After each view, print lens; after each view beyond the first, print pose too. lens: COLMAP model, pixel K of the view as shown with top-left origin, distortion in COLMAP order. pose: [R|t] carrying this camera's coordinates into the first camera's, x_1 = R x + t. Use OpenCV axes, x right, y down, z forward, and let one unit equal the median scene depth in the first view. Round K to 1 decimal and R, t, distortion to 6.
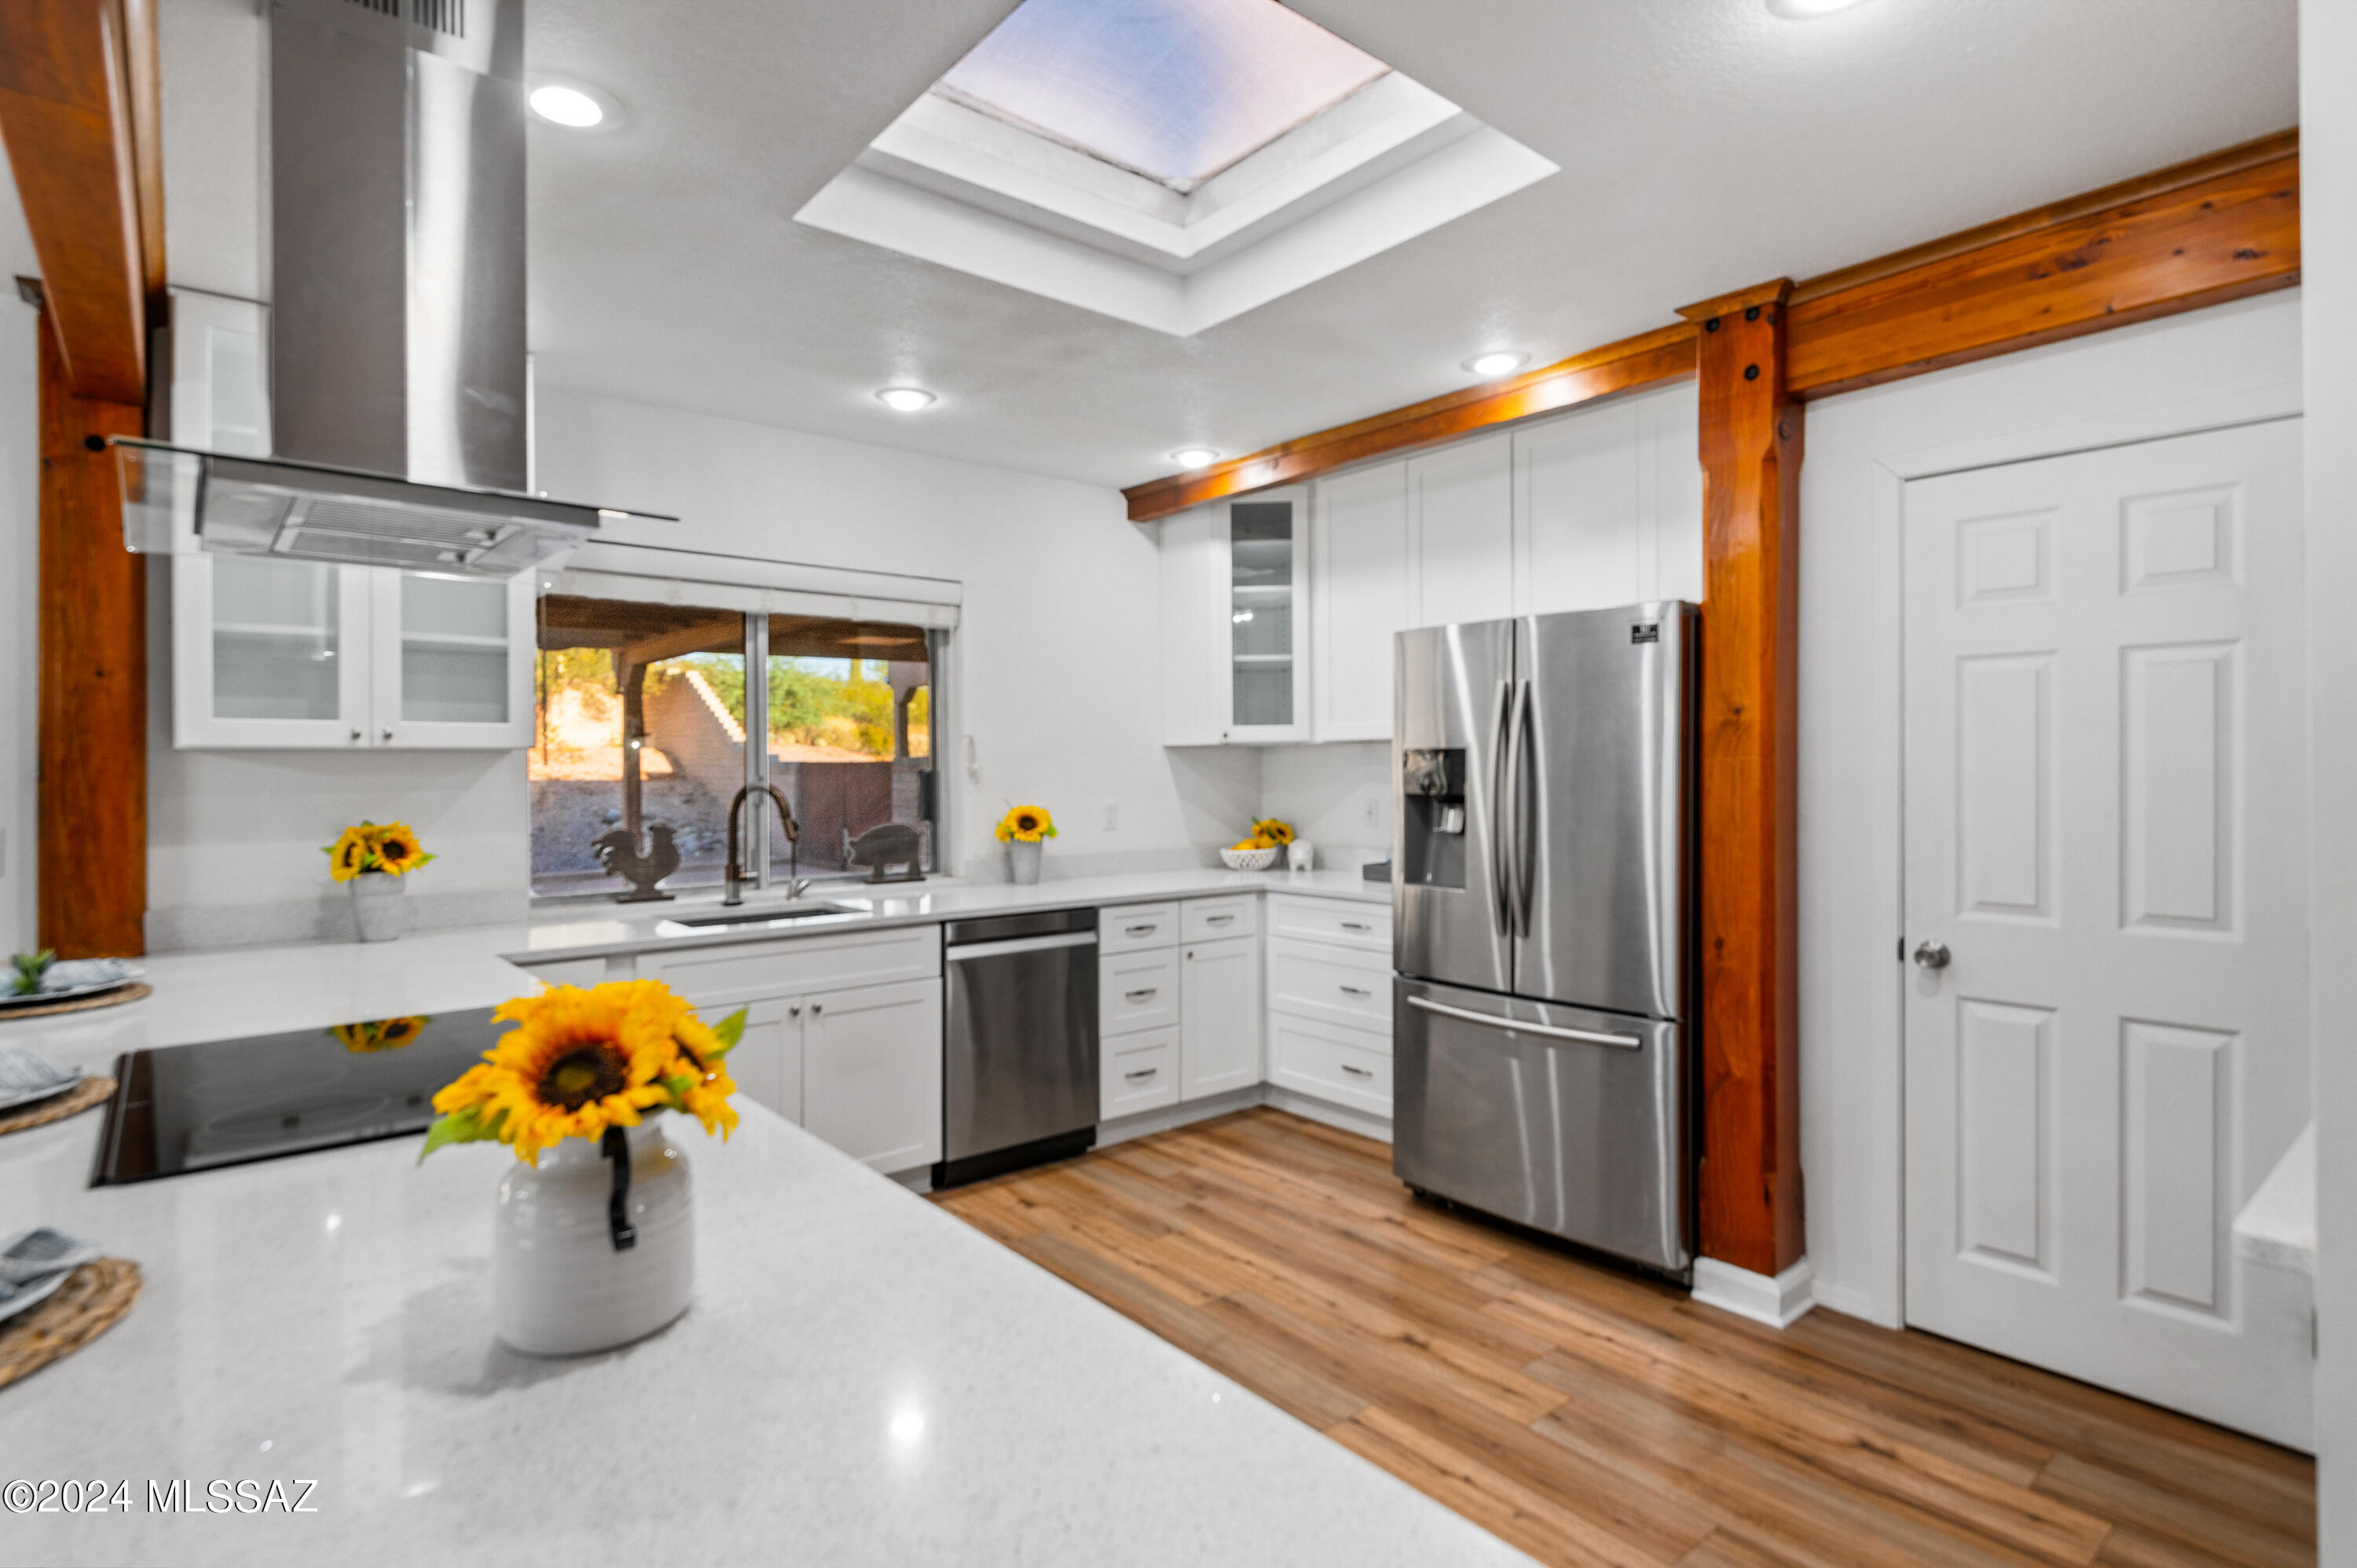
lens RADIAL K [[1175.9, 0, 1178.5], [0, 1175.9, 784.0], [0, 0, 1]] dist [0.035800, -0.028691]
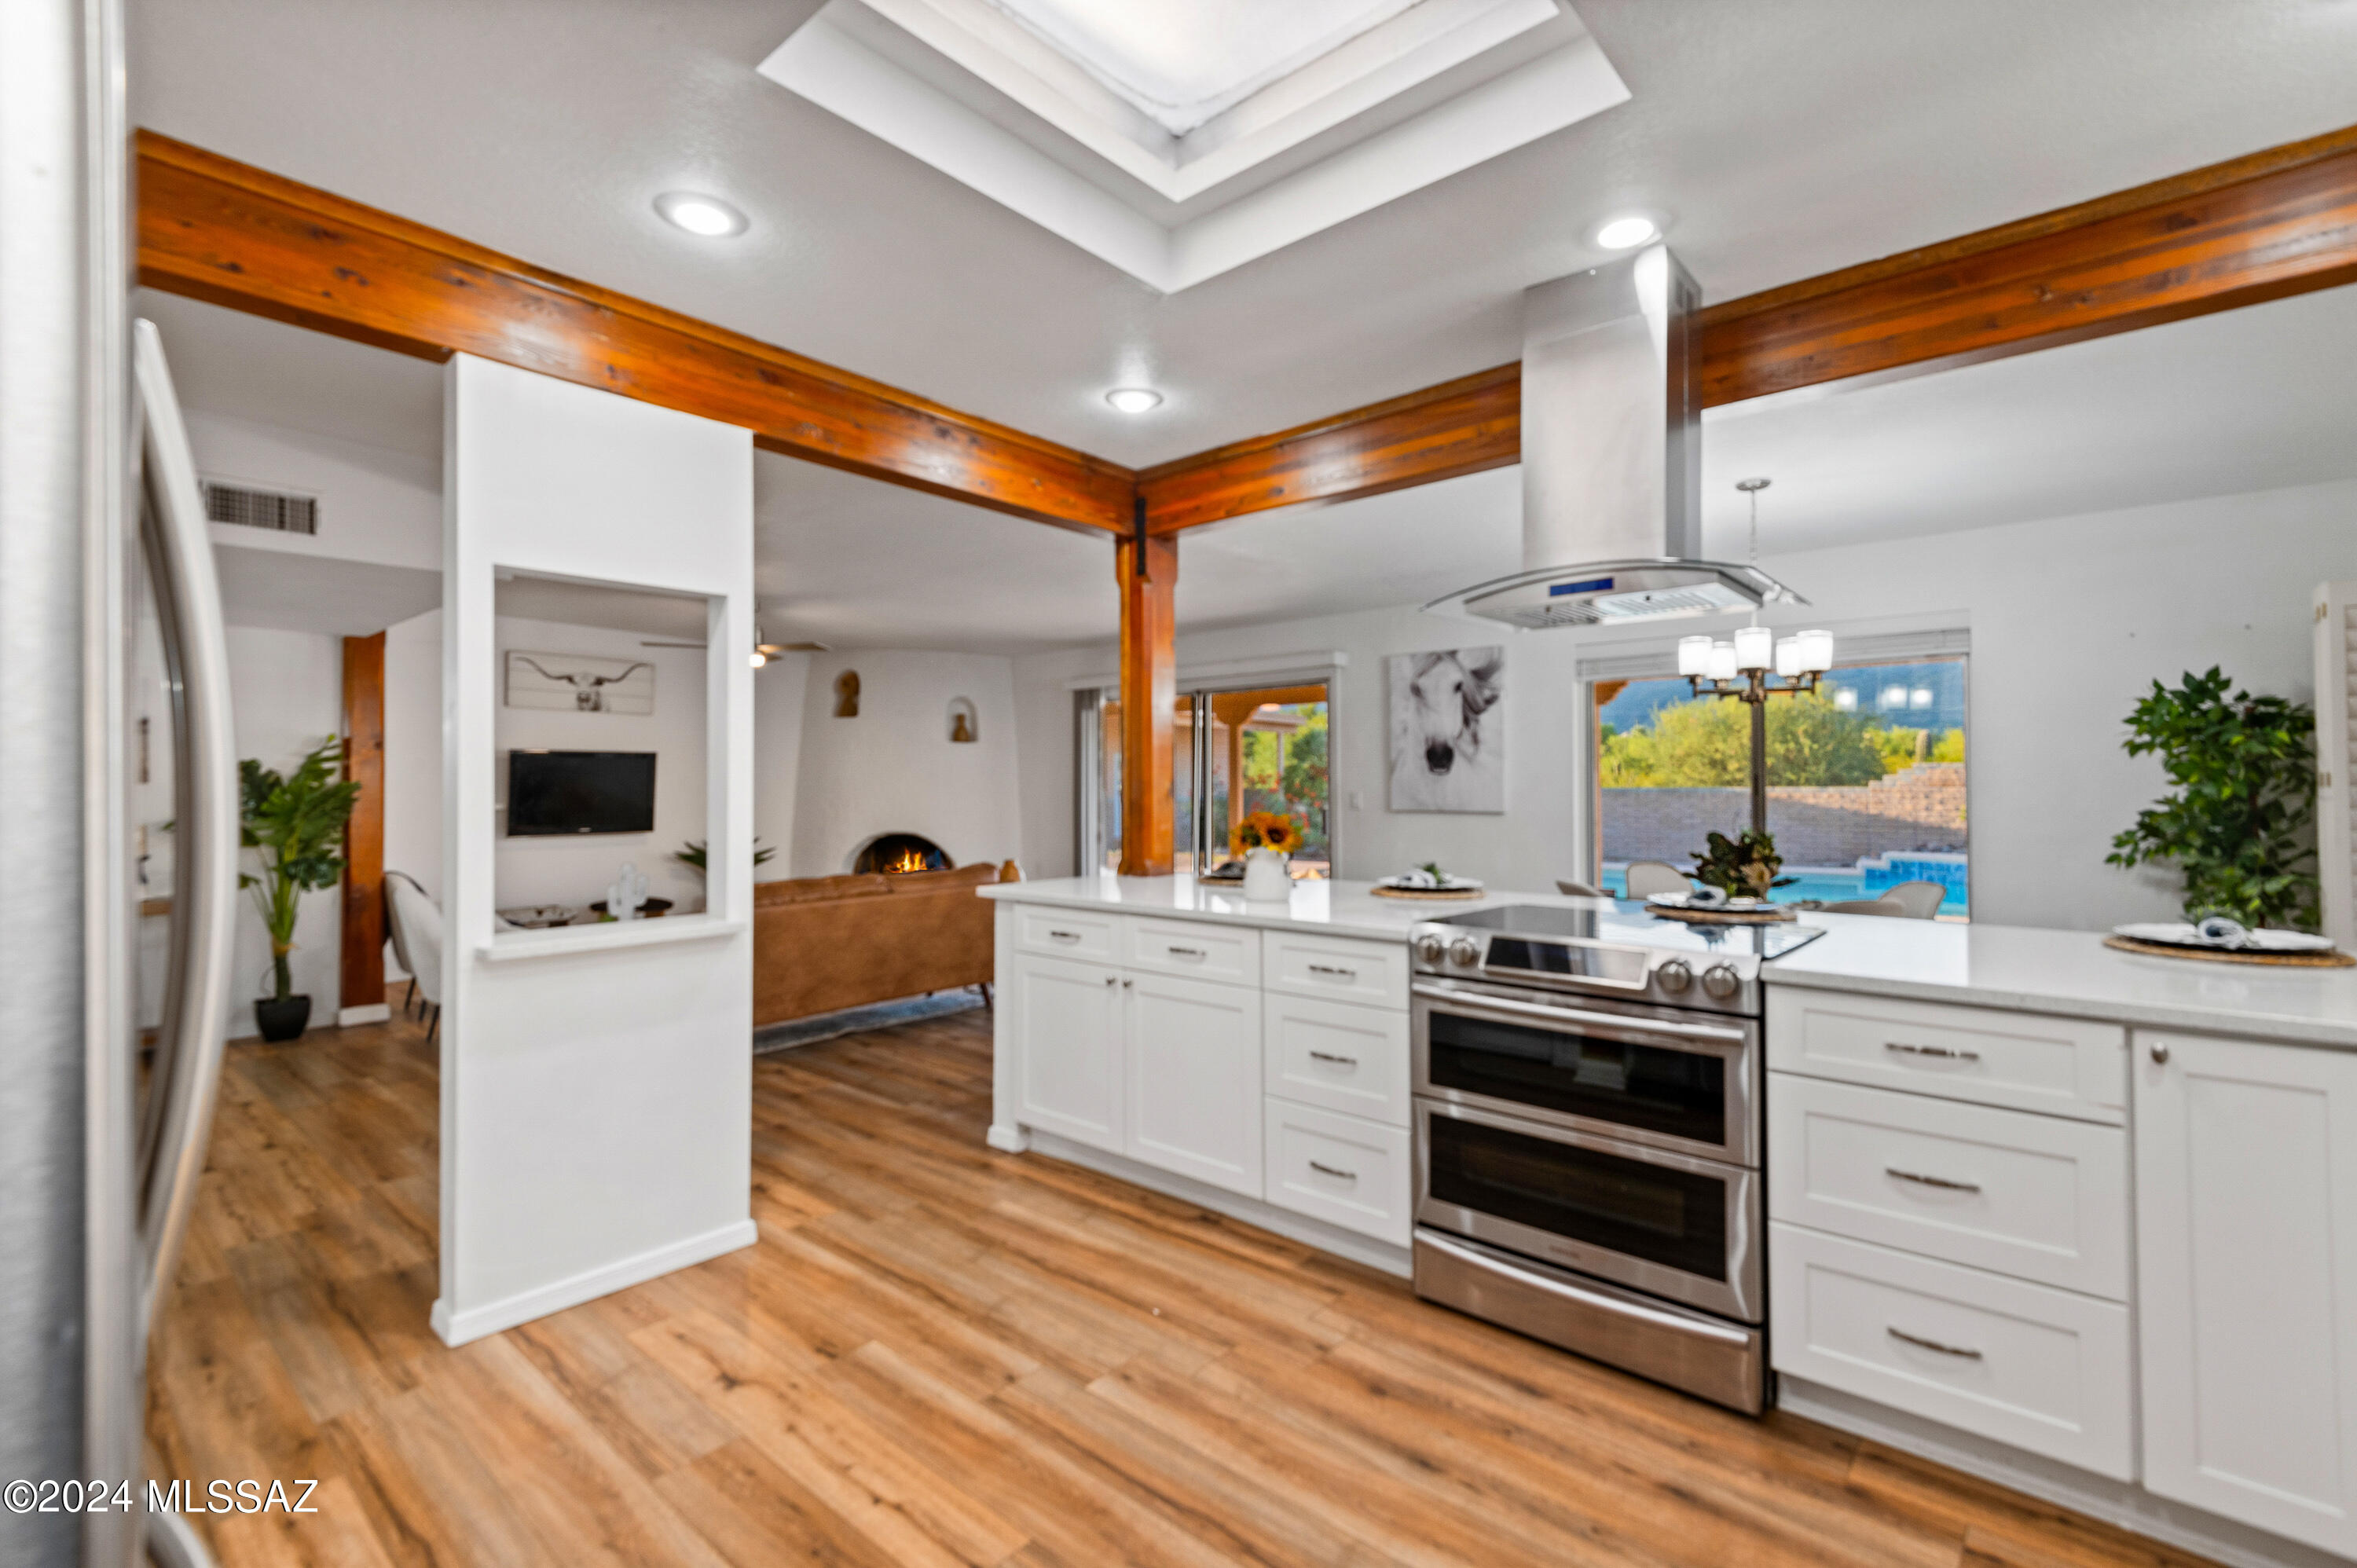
lens RADIAL K [[1052.0, 0, 1178.5], [0, 1052.0, 784.0], [0, 0, 1]] dist [0.037634, -0.020554]
pose [[-0.988930, 0.003374, -0.148341, 0.093767], [0.002019, 0.999955, 0.009286, 0.006415], [0.148366, 0.008883, -0.988893, 1.346532]]
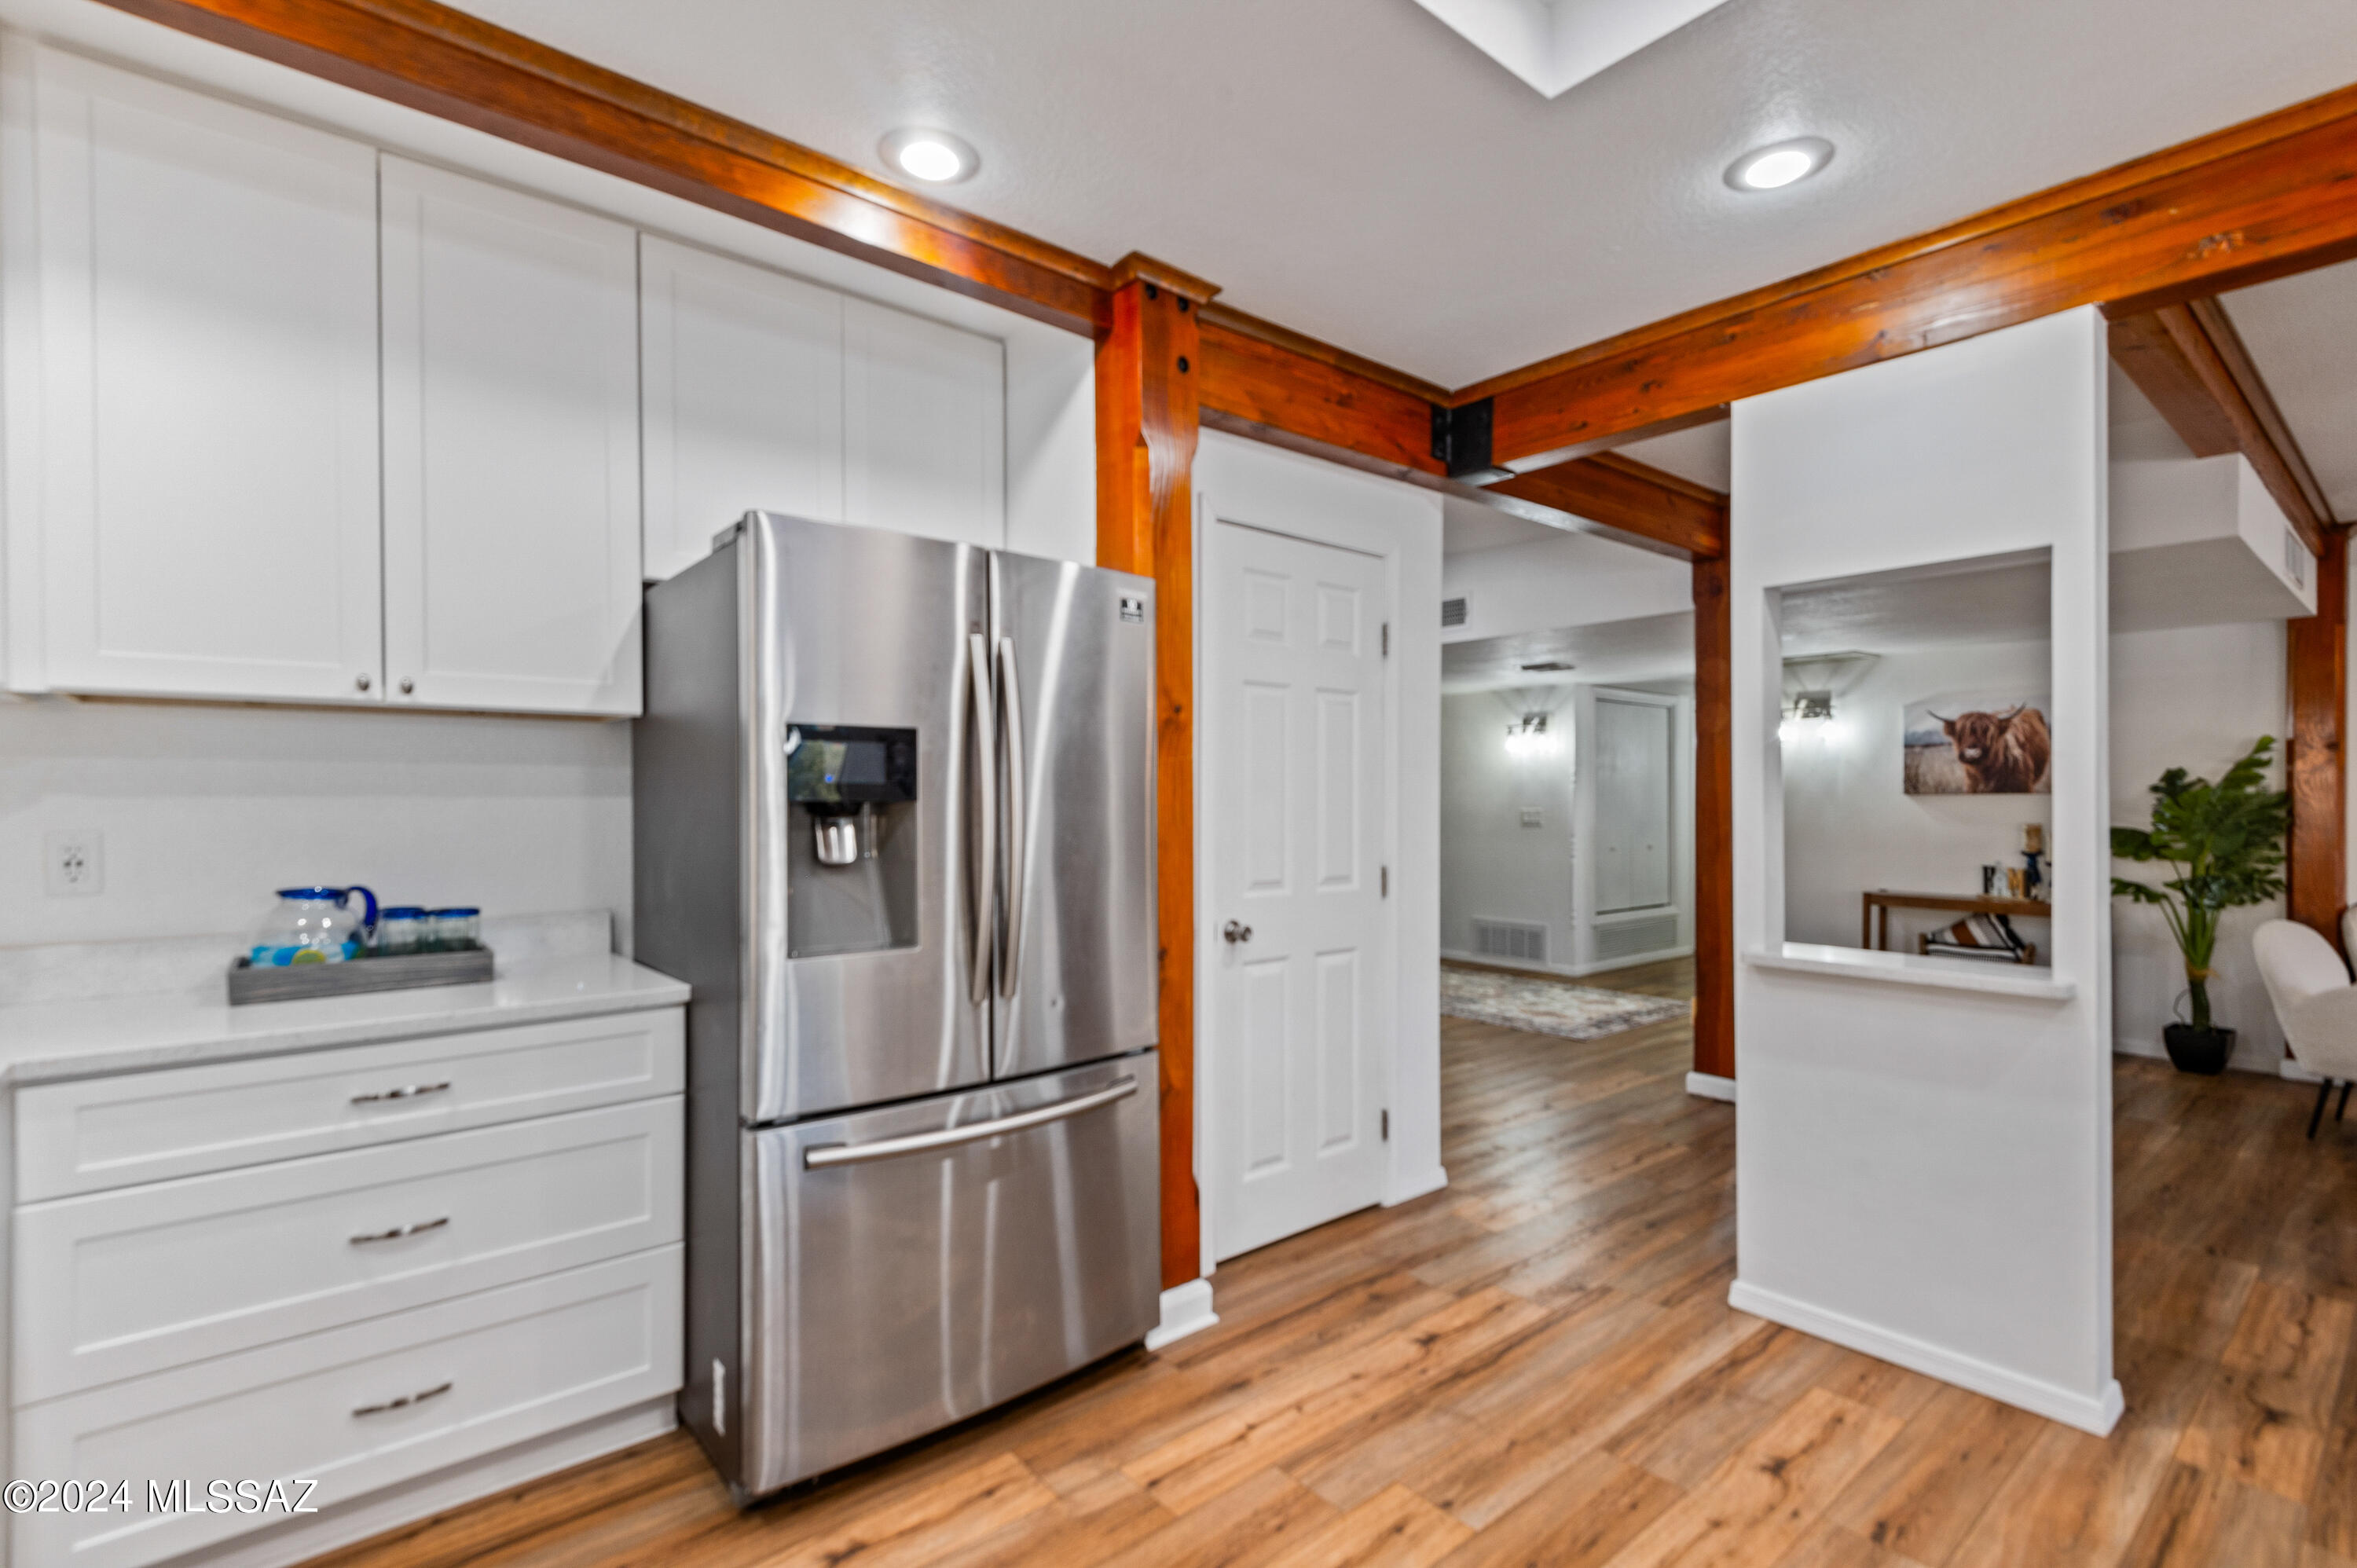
lens RADIAL K [[1080.4, 0, 1160.5], [0, 1080.4, 795.8], [0, 0, 1]] dist [0.039798, -0.013584]
pose [[0.008976, 0.002381, 0.999957, -0.387590], [0.010883, 0.999938, -0.002479, 0.010319], [-0.999900, 0.010905, 0.008949, 0.944760]]
